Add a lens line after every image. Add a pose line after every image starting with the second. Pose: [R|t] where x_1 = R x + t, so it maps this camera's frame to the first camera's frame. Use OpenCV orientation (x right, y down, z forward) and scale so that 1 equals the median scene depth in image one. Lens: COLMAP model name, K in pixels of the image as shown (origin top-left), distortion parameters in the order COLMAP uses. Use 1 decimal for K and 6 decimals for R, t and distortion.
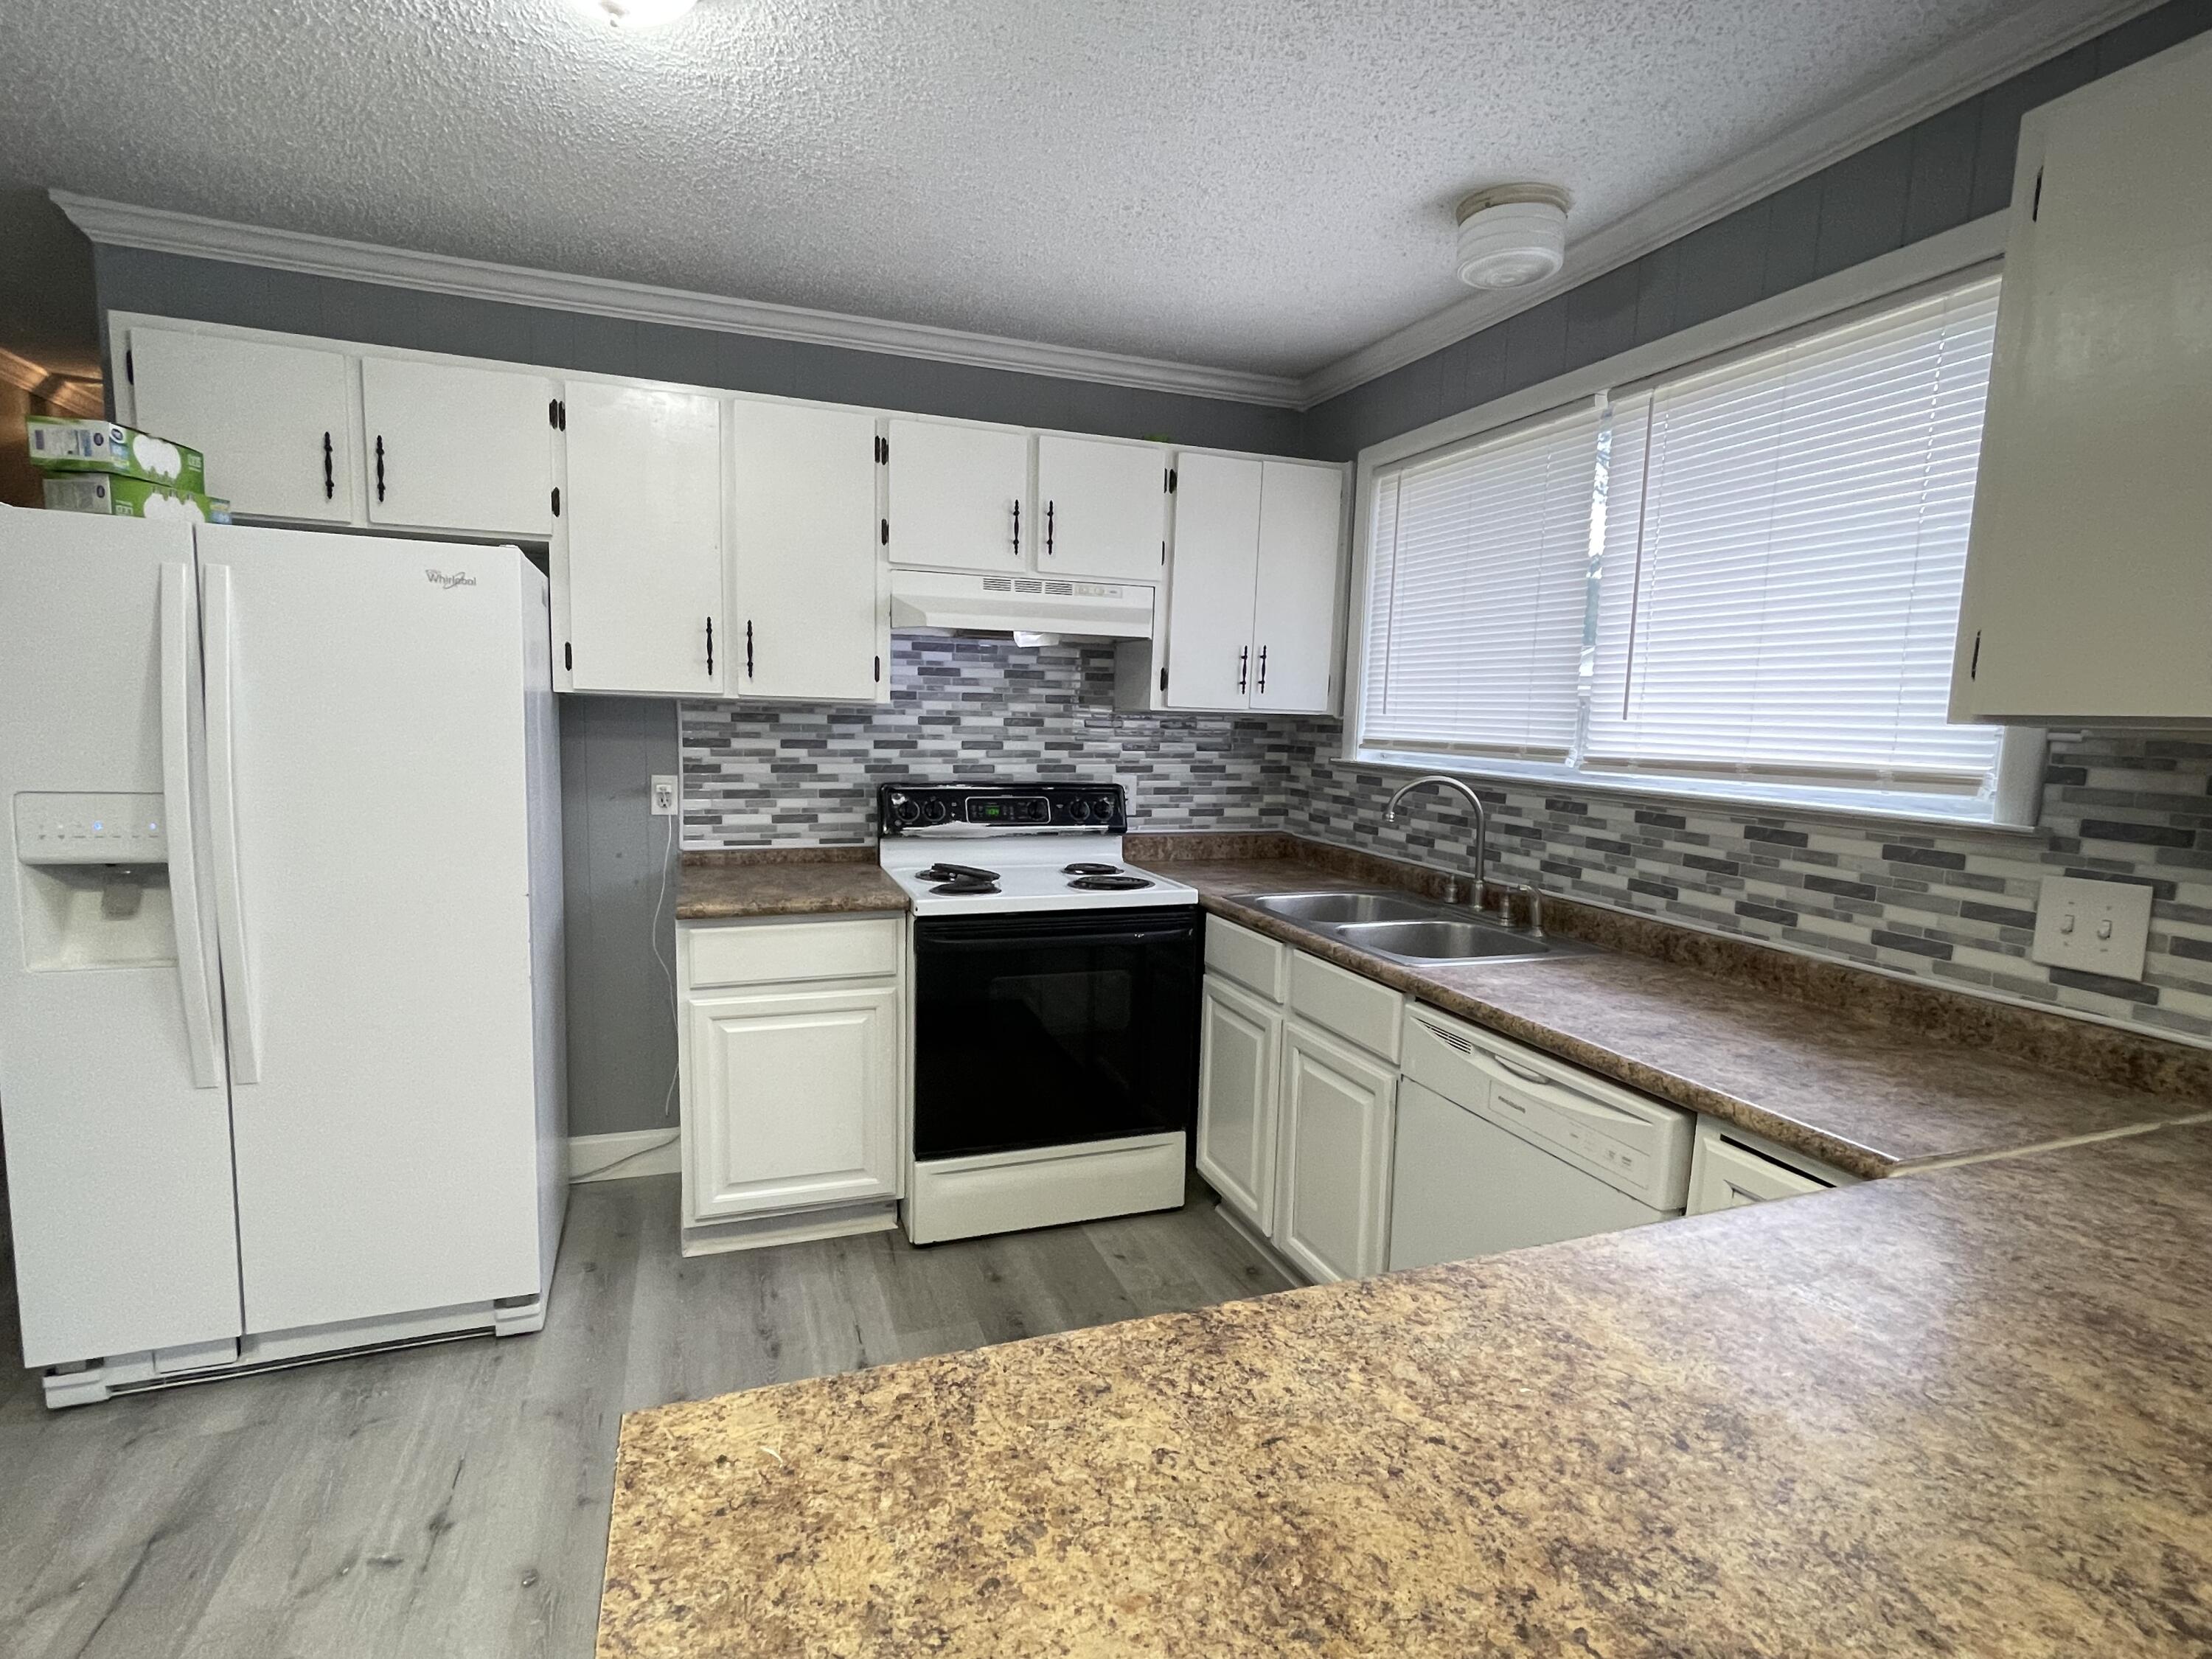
lens RADIAL K [[1081.4, 0, 1107.5], [0, 1081.4, 838.8], [0, 0, 1]] dist [-0.001079, -0.000448]
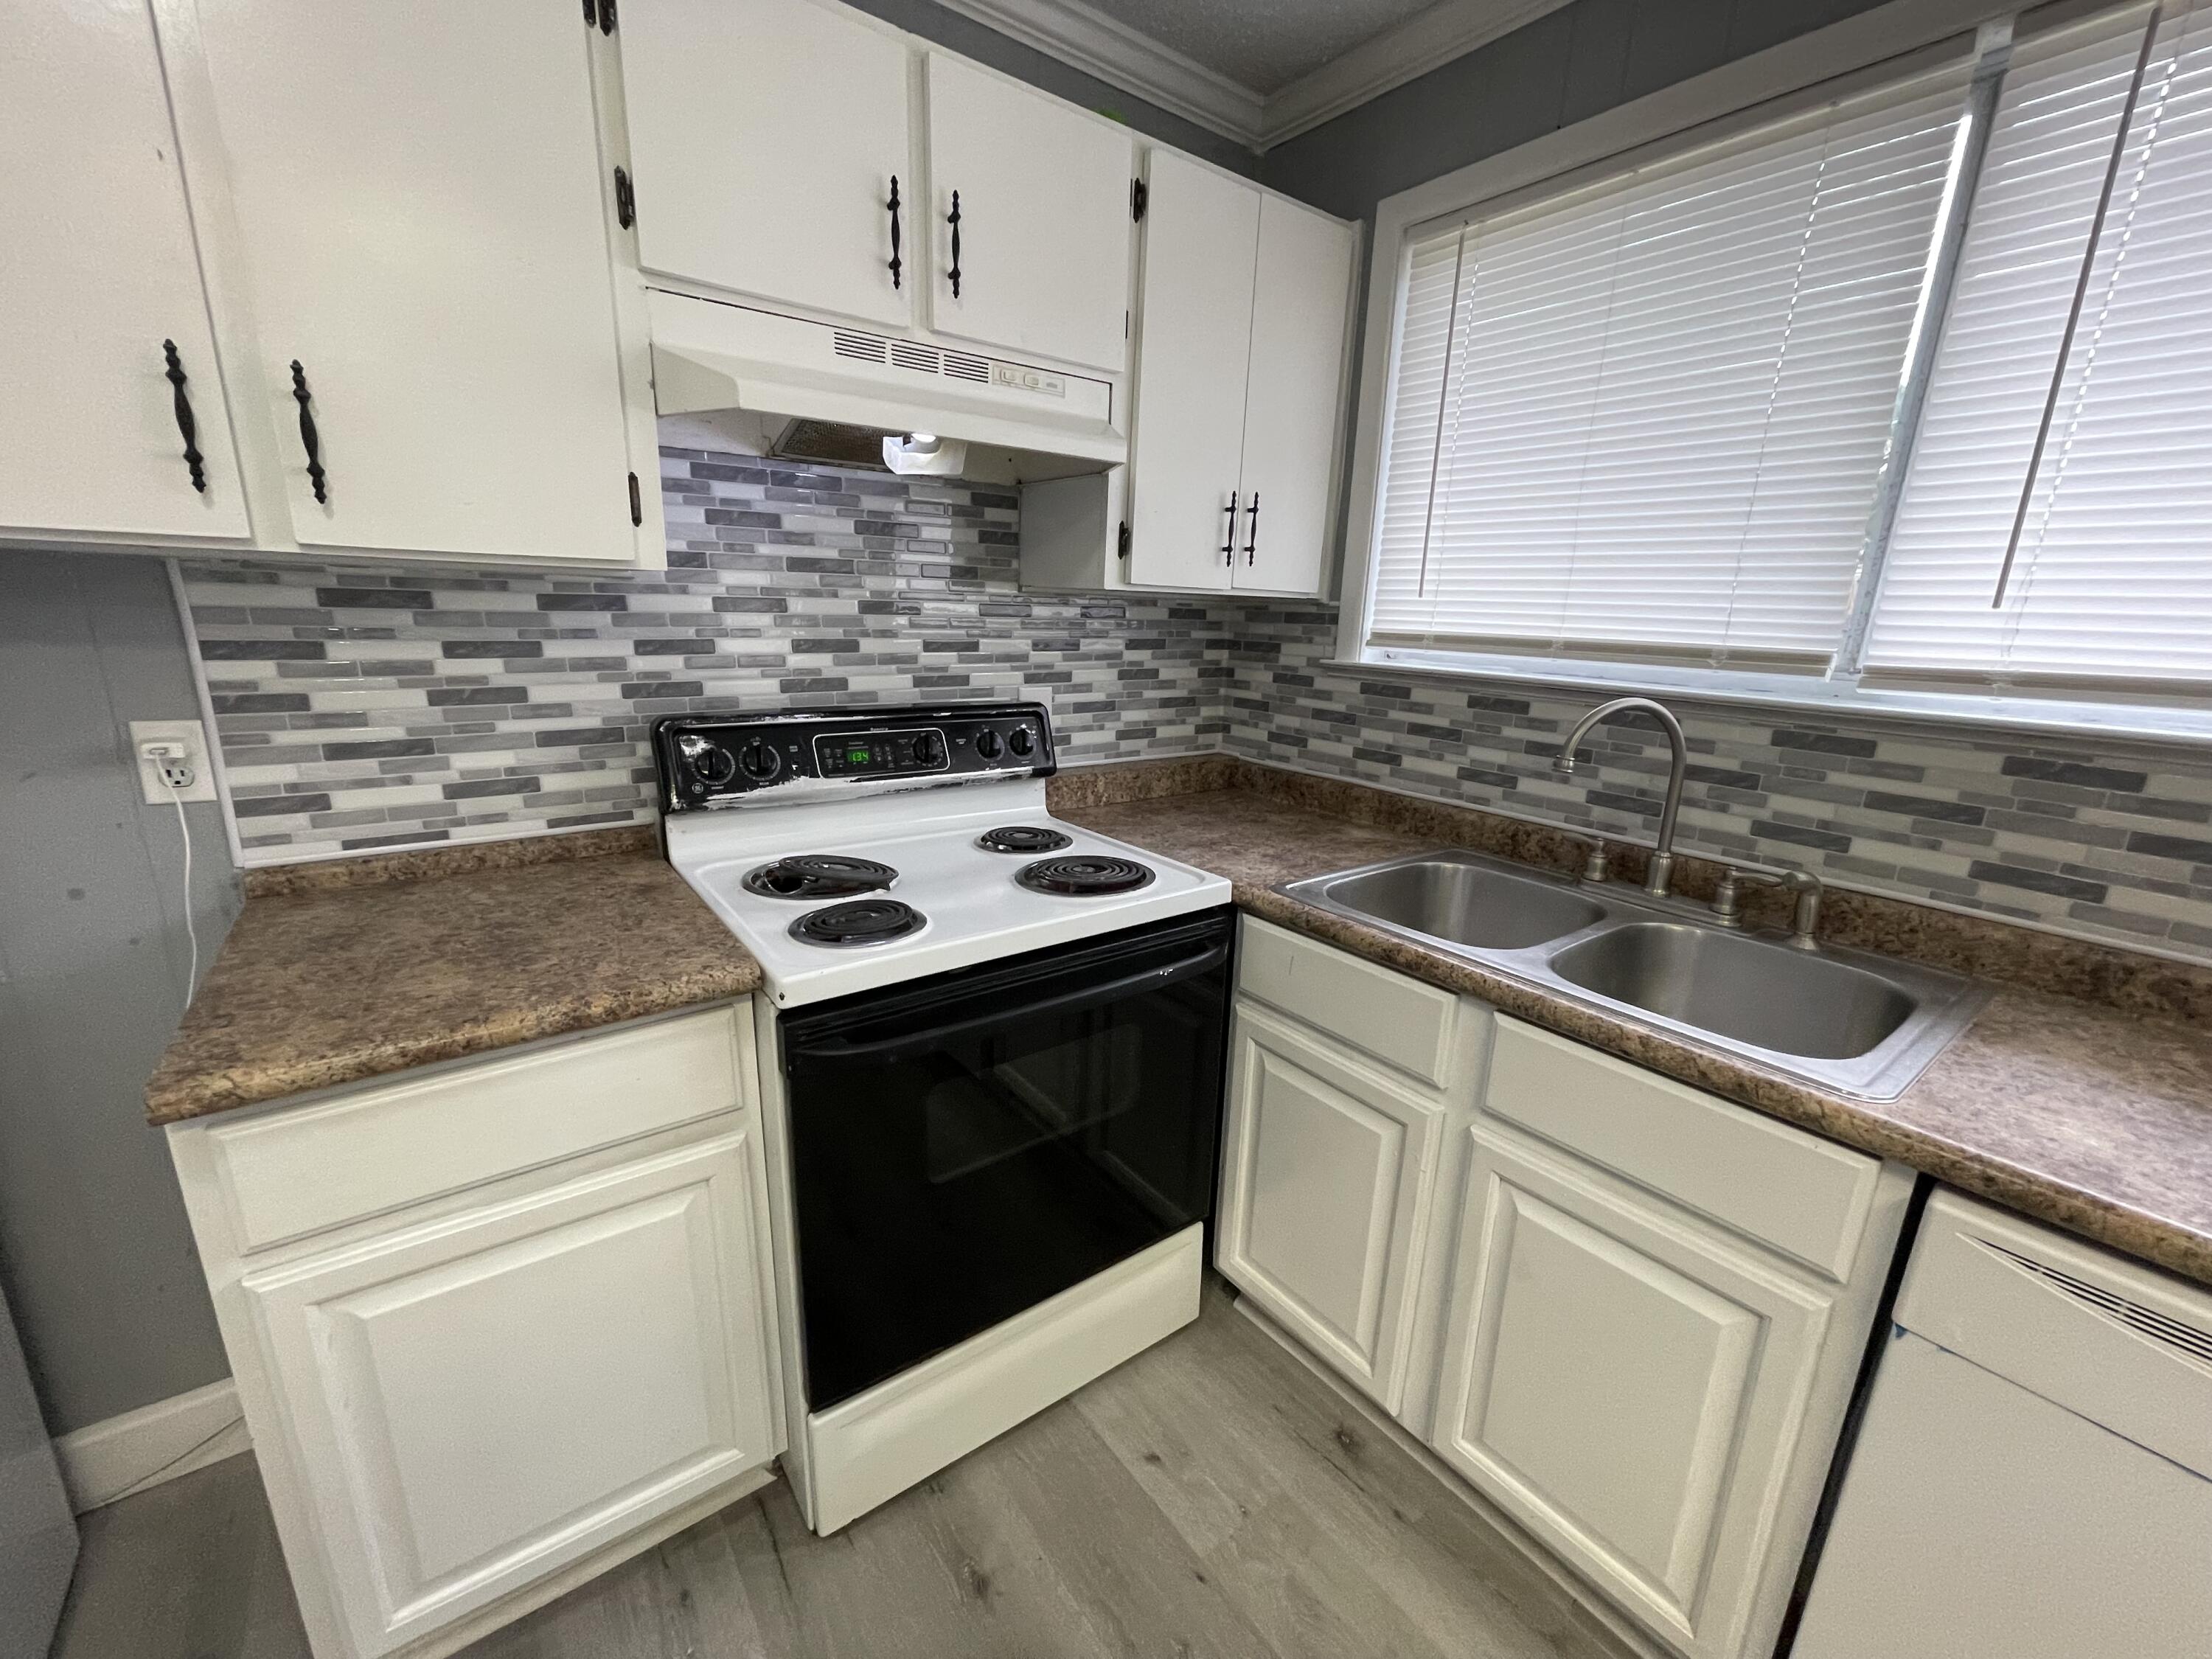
lens RADIAL K [[890.2, 0, 1106.0], [0, 890.2, 838.4], [0, 0, 1]] dist [-0.007462, 0.000343]
pose [[0.957434, -0.069970, 0.280044, -0.119614], [0.028501, 0.988351, 0.149502, -0.052303], [-0.287243, -0.135157, 0.948274, 0.484258]]
